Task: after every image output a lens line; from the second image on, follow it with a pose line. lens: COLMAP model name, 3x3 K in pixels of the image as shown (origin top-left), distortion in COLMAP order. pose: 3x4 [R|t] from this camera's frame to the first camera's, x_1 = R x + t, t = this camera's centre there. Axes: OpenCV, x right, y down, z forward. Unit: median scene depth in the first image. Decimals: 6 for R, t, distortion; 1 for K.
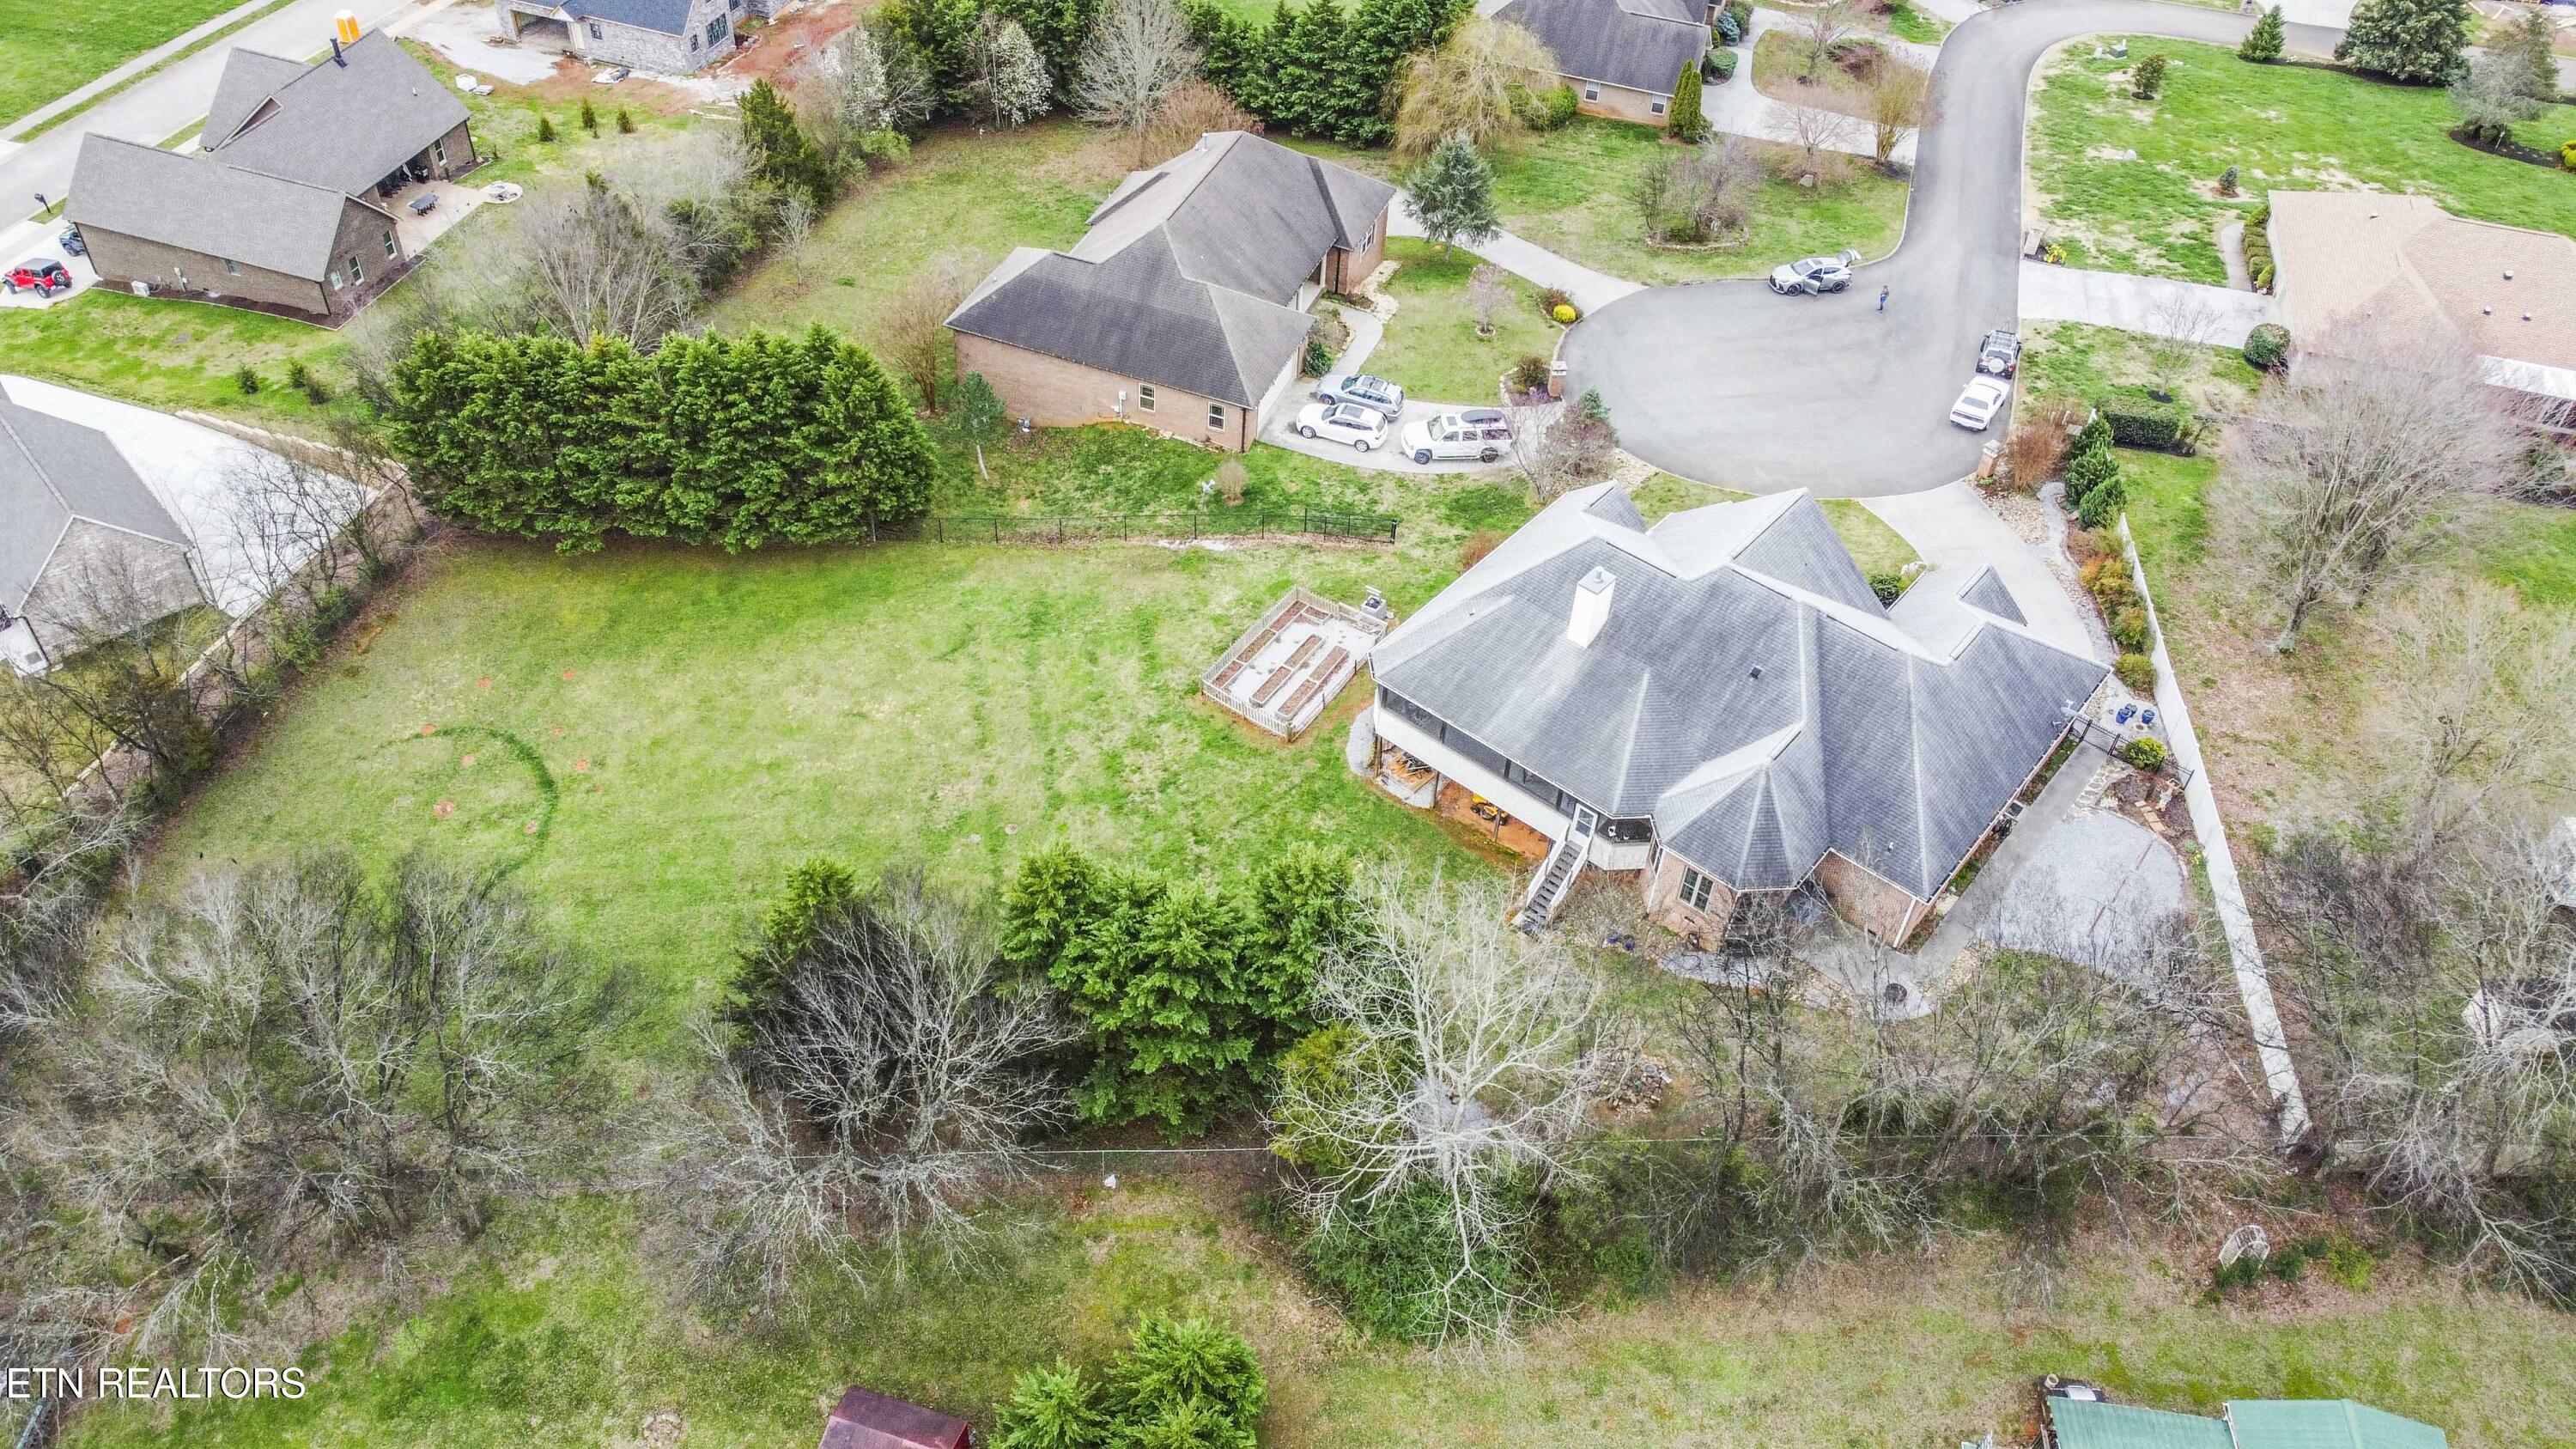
lens RADIAL K [[1899.2, 0, 1288.0], [0, 1899.2, 724.5], [0, 0, 1]] dist [-0.025404, 0.003288]
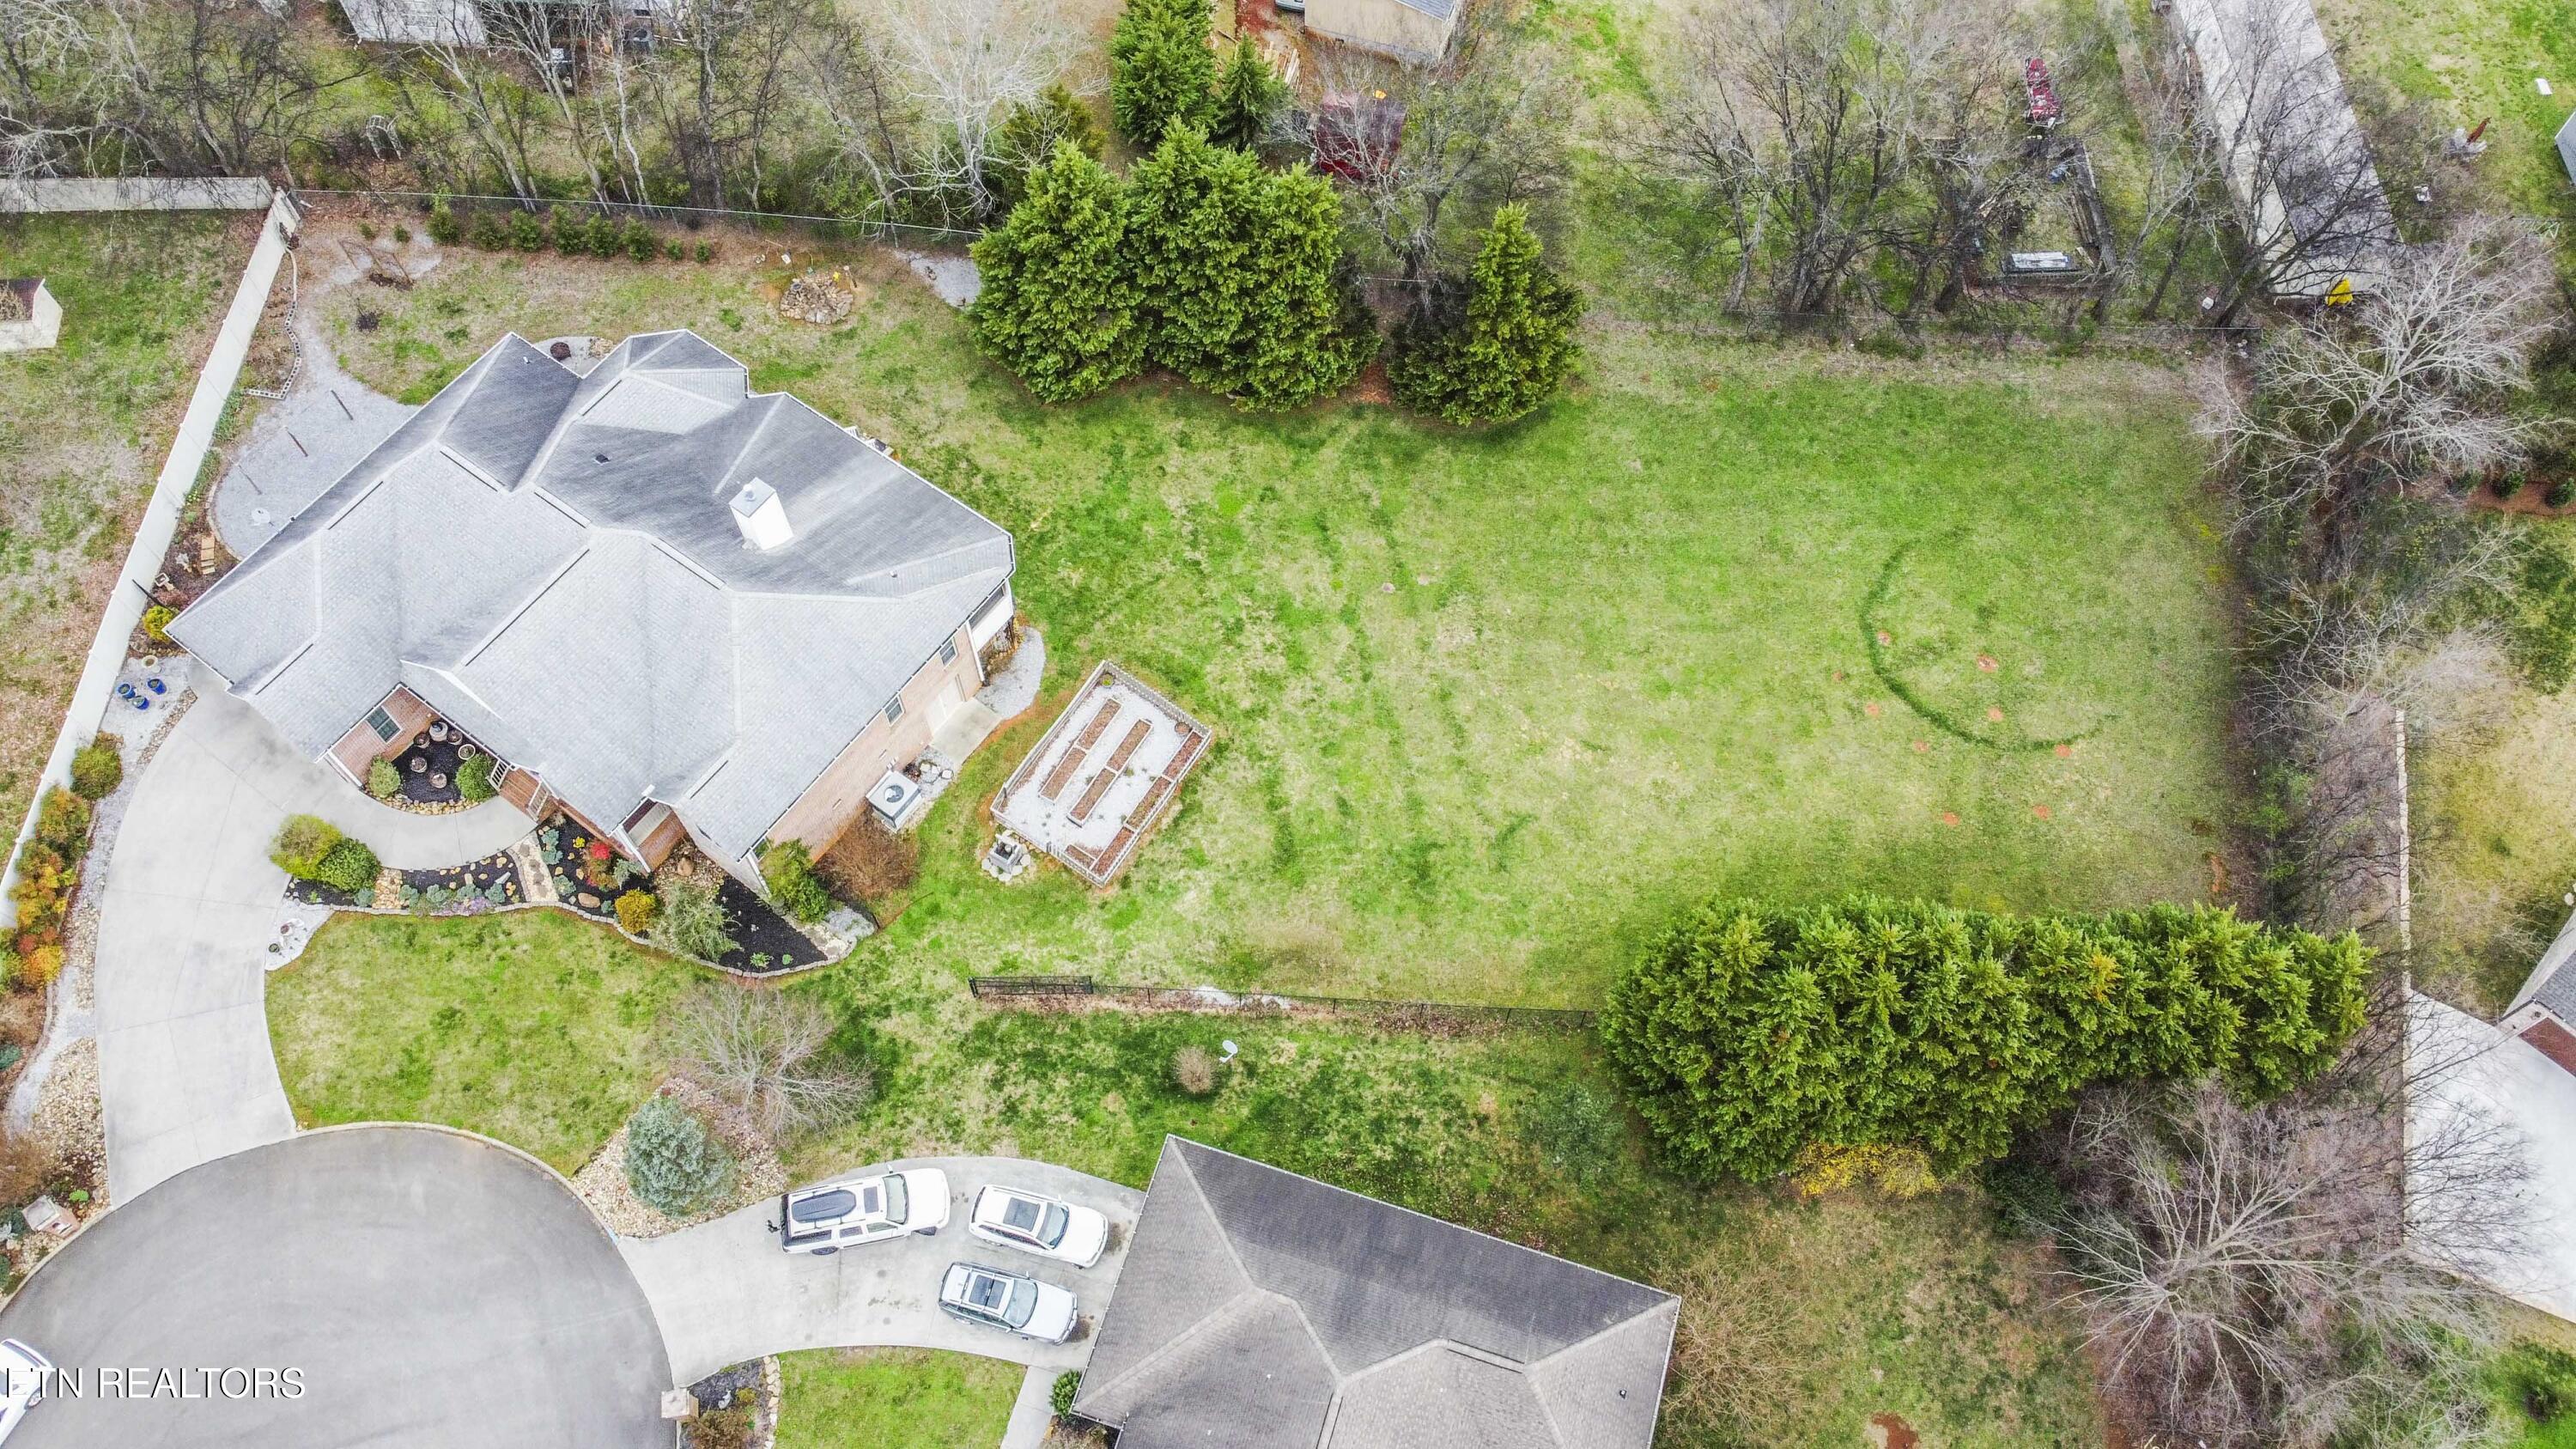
lens RADIAL K [[1899.2, 0, 1288.0], [0, 1899.2, 724.5], [0, 0, 1]] dist [-0.025404, 0.003288]
pose [[-0.996775, 0.033875, -0.072742, -0.018281], [-0.079361, -0.282132, 0.956088, -0.850639], [0.011865, 0.958777, 0.283911, 0.739859]]
